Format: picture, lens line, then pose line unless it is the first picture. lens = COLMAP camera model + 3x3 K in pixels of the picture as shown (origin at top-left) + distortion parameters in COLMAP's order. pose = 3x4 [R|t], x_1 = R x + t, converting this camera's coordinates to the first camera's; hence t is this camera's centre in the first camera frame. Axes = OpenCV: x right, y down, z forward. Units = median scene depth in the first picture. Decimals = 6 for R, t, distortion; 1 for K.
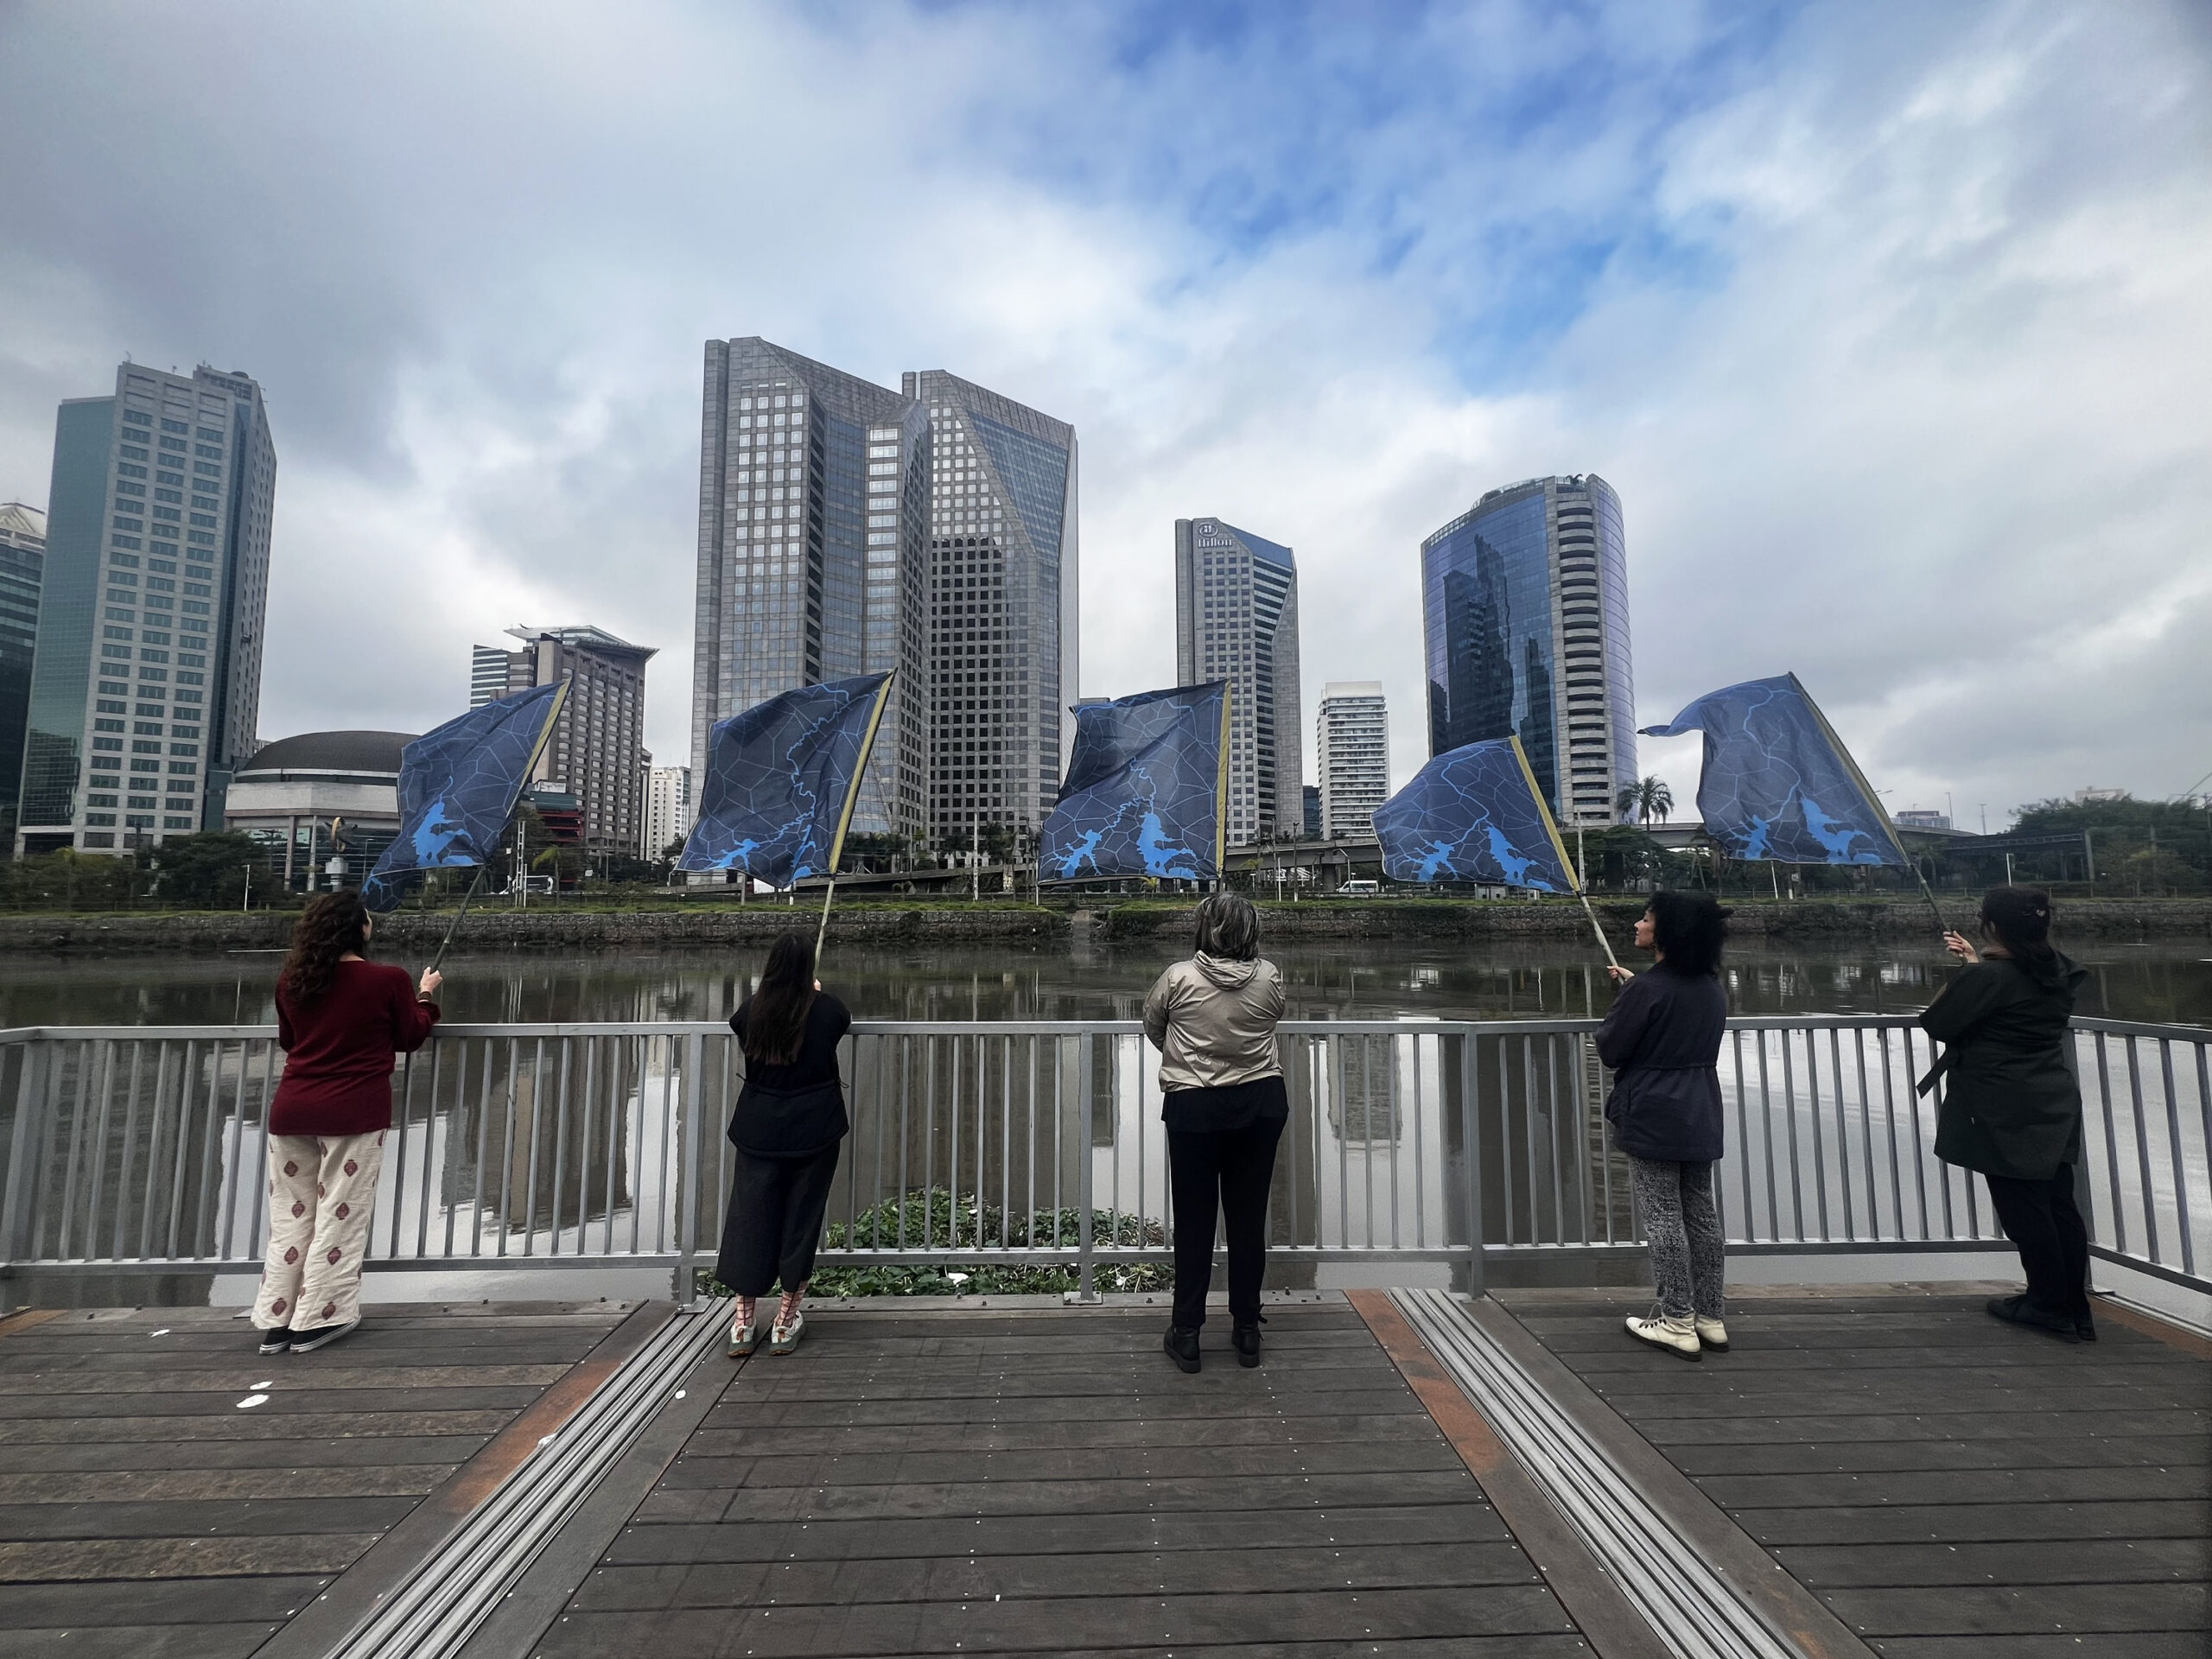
lens RADIAL K [[884.9, 0, 1109.1], [0, 884.9, 833.6], [0, 0, 1]] dist [0.000073, 0.001464]
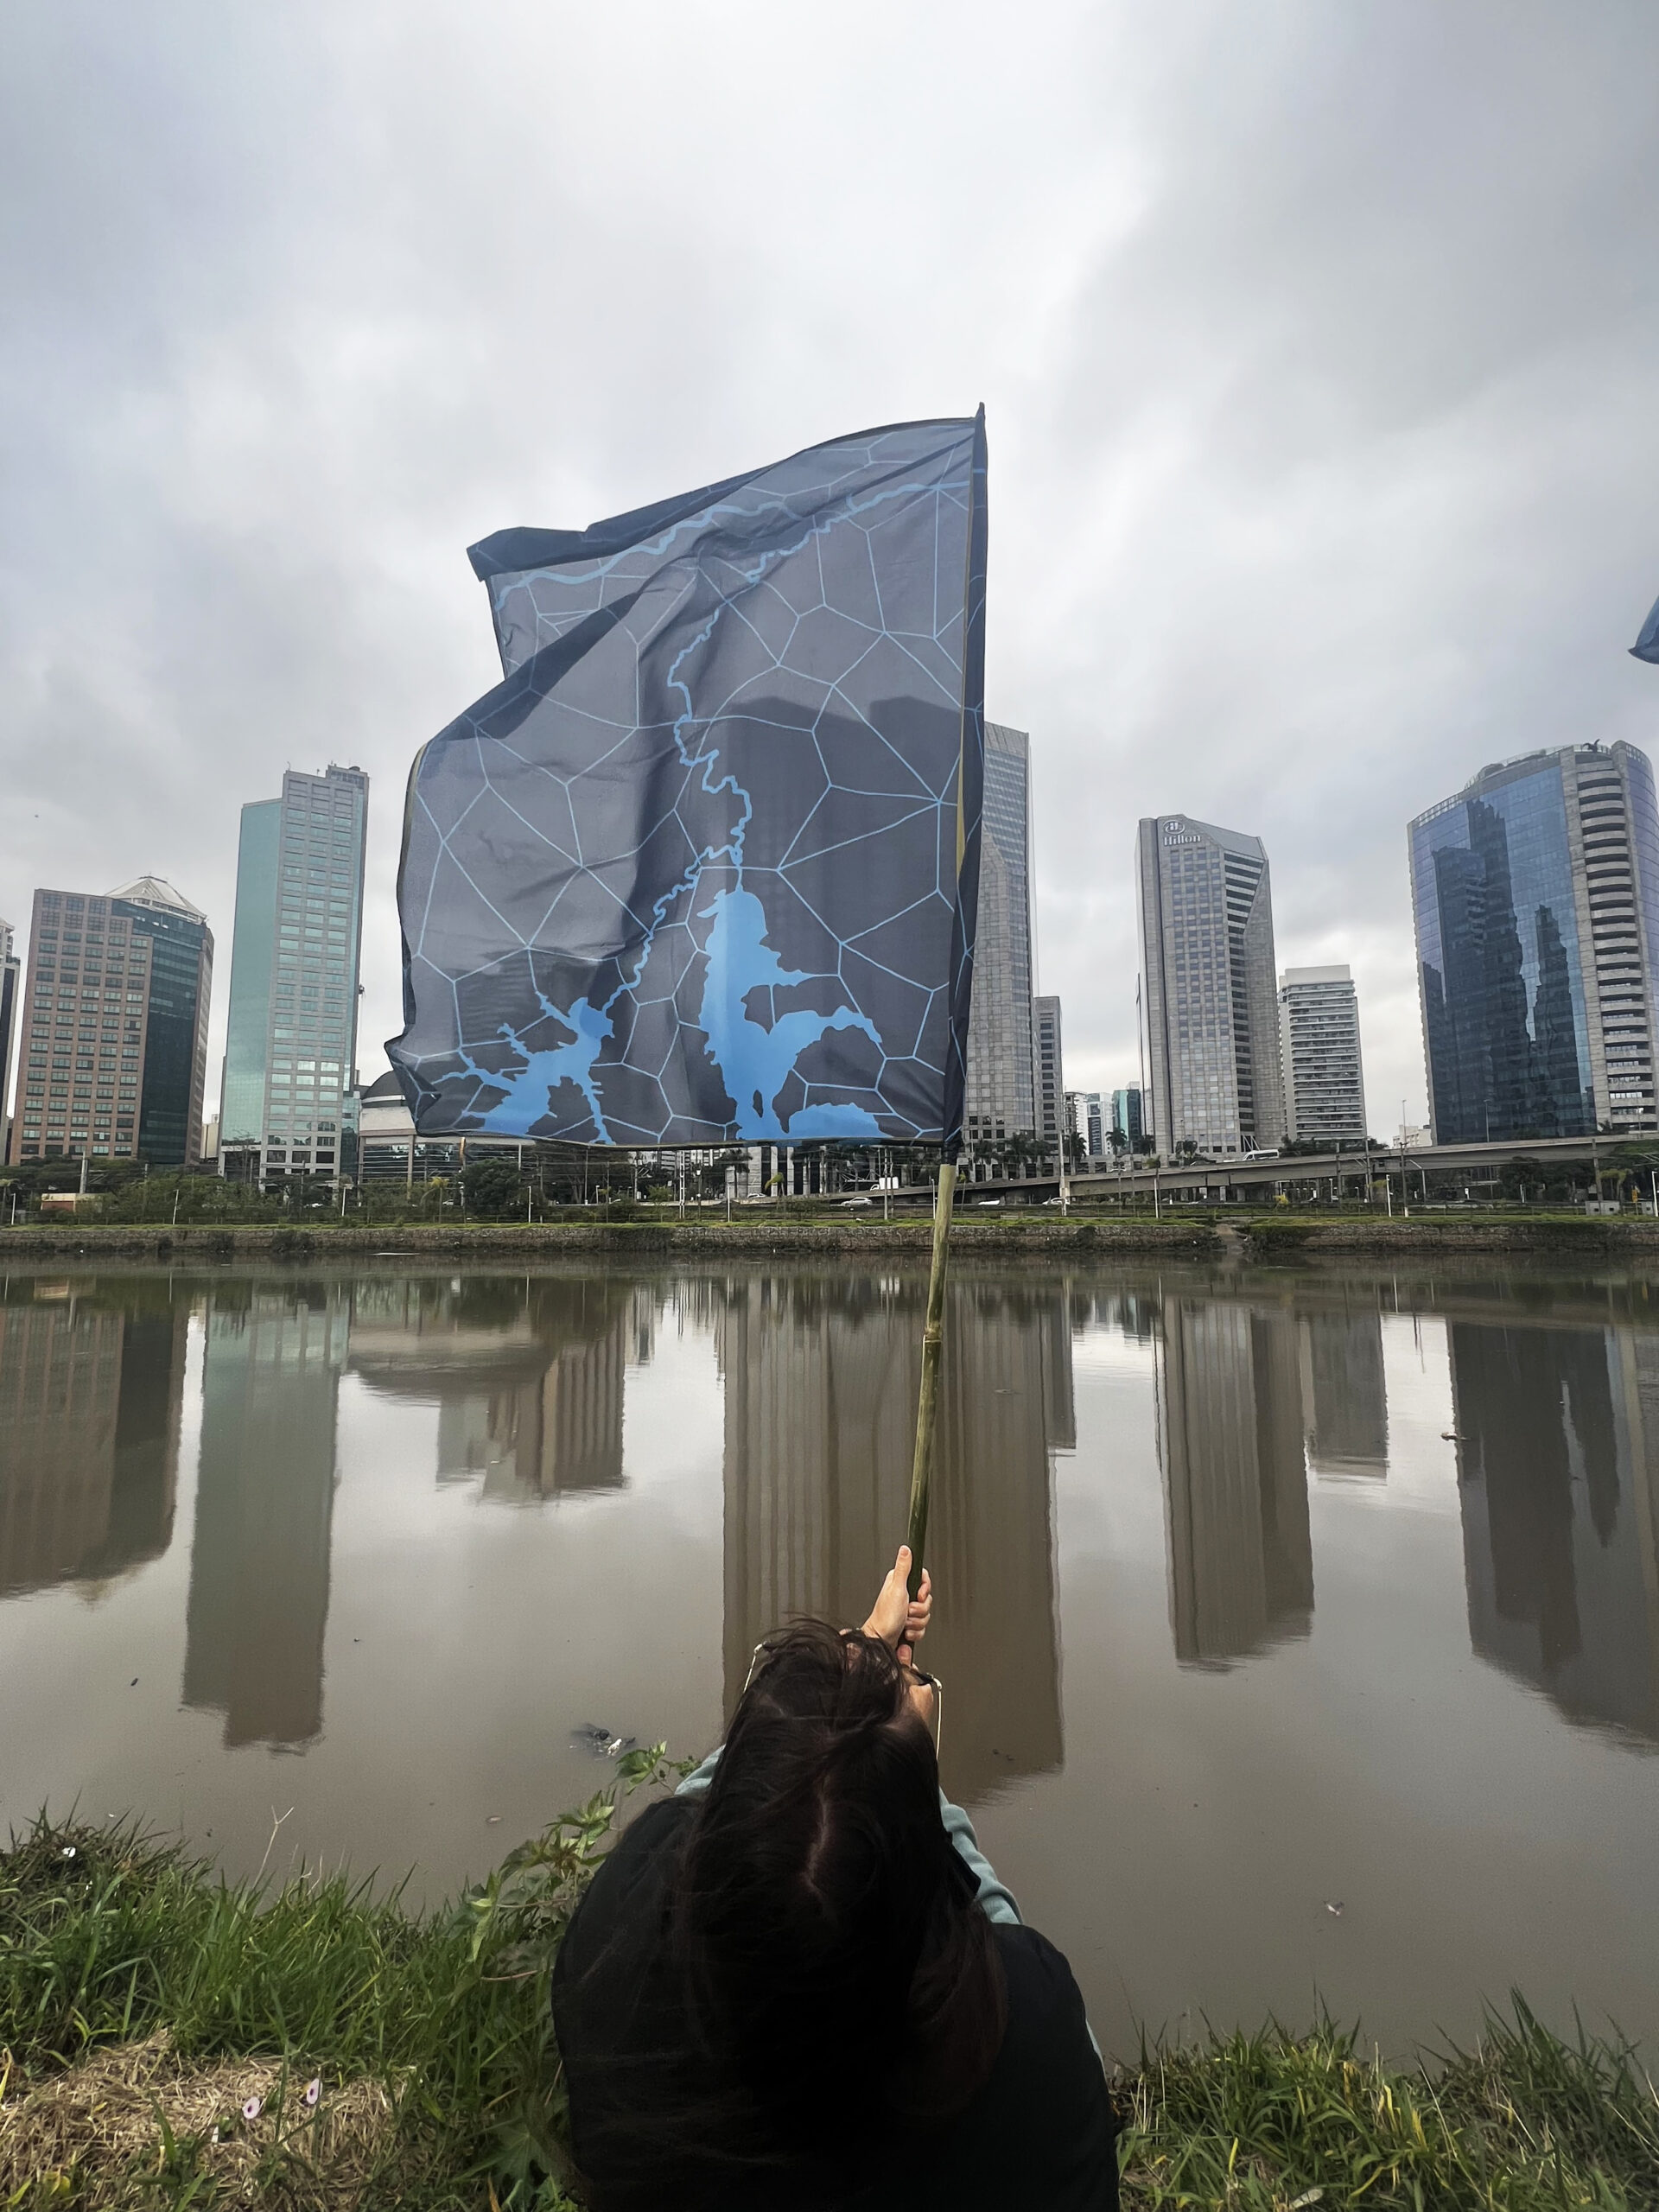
lens RADIAL K [[924.0, 0, 824.7], [0, 924.0, 1103.1], [0, 0, 1]] dist [-0.002901, 0.001725]
pose [[0.983513, -0.019469, -0.179789, -0.134210], [0.015279, 0.999579, -0.024663, -0.020765], [0.180193, 0.021509, 0.983396, -0.116888]]
